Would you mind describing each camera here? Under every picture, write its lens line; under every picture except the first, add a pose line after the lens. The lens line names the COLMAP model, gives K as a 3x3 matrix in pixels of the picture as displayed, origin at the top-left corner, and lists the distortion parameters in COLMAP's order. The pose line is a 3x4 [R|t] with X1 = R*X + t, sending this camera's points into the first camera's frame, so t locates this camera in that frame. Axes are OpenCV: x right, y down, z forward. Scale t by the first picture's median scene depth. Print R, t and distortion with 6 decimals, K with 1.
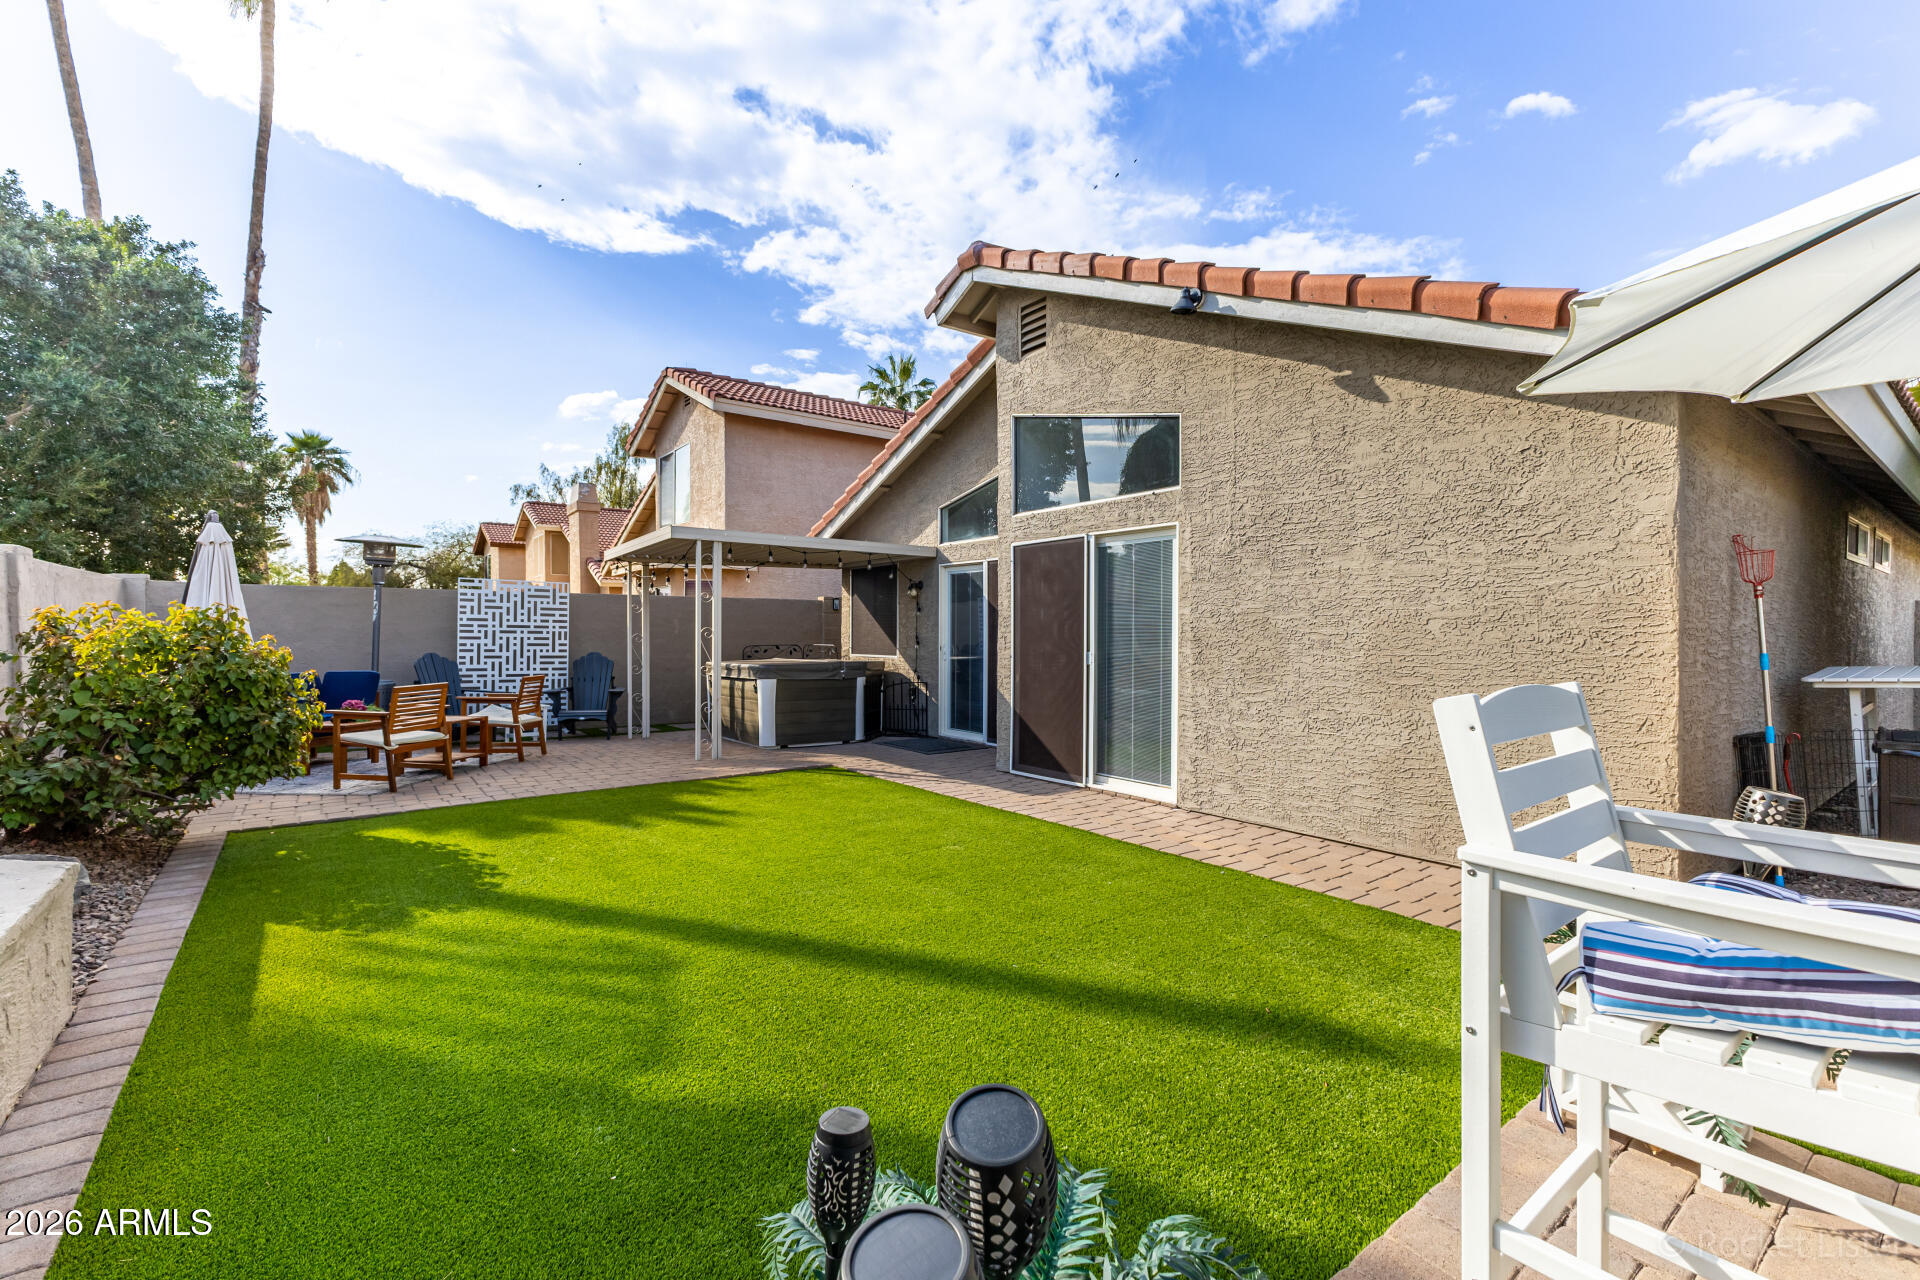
lens RADIAL K [[823.3, 0, 964.7], [0, 823.3, 631.7], [0, 0, 1]] dist [-0.000050, 0.000385]
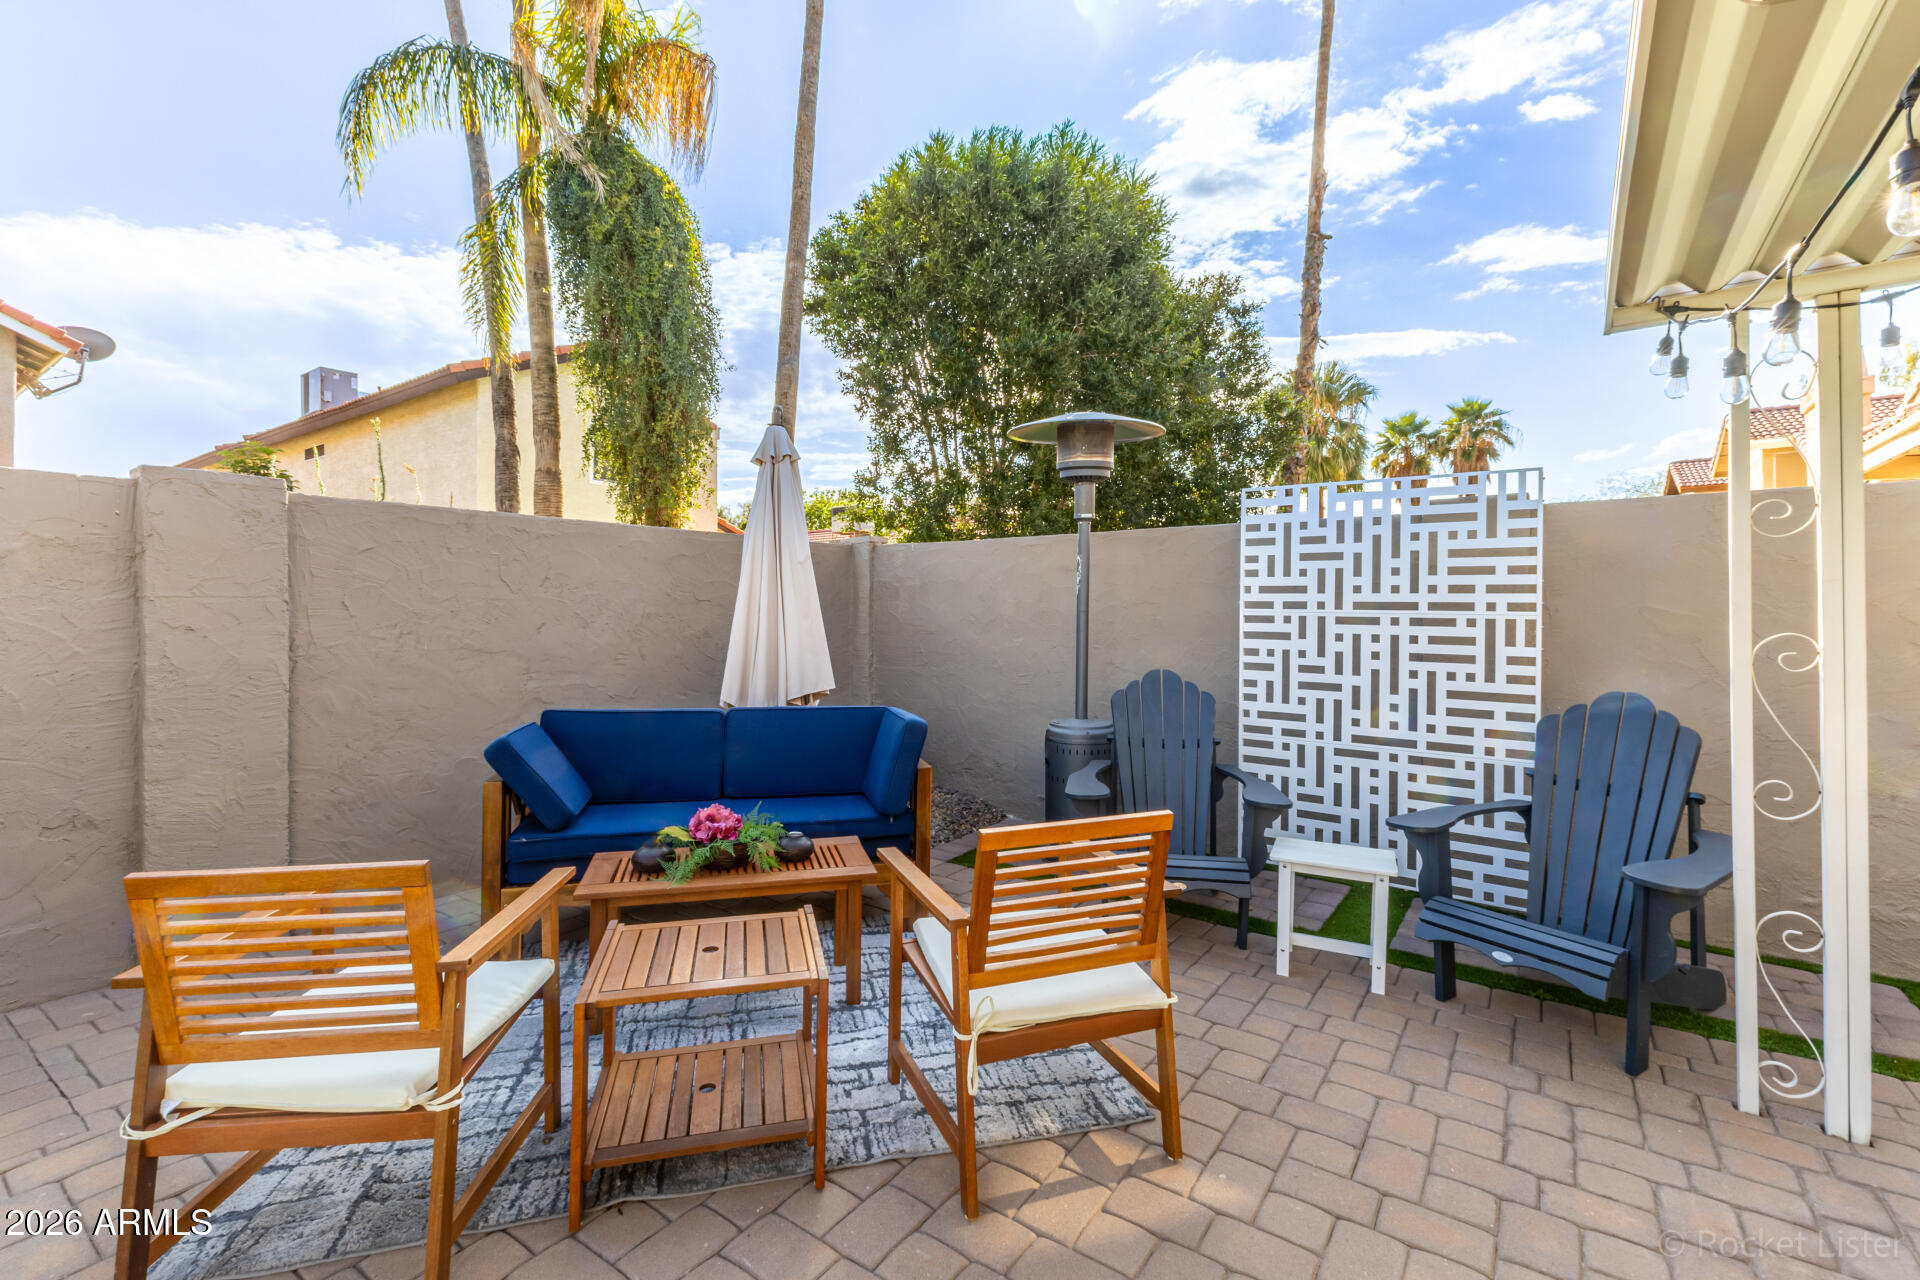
lens RADIAL K [[823.3, 0, 964.7], [0, 823.3, 631.7], [0, 0, 1]] dist [-0.000050, 0.000385]
pose [[0.286776, 0.019481, -0.957800, -0.249551], [0.002548, 0.999774, 0.021098, -0.003116], [0.957994, -0.008490, 0.286661, 0.720405]]
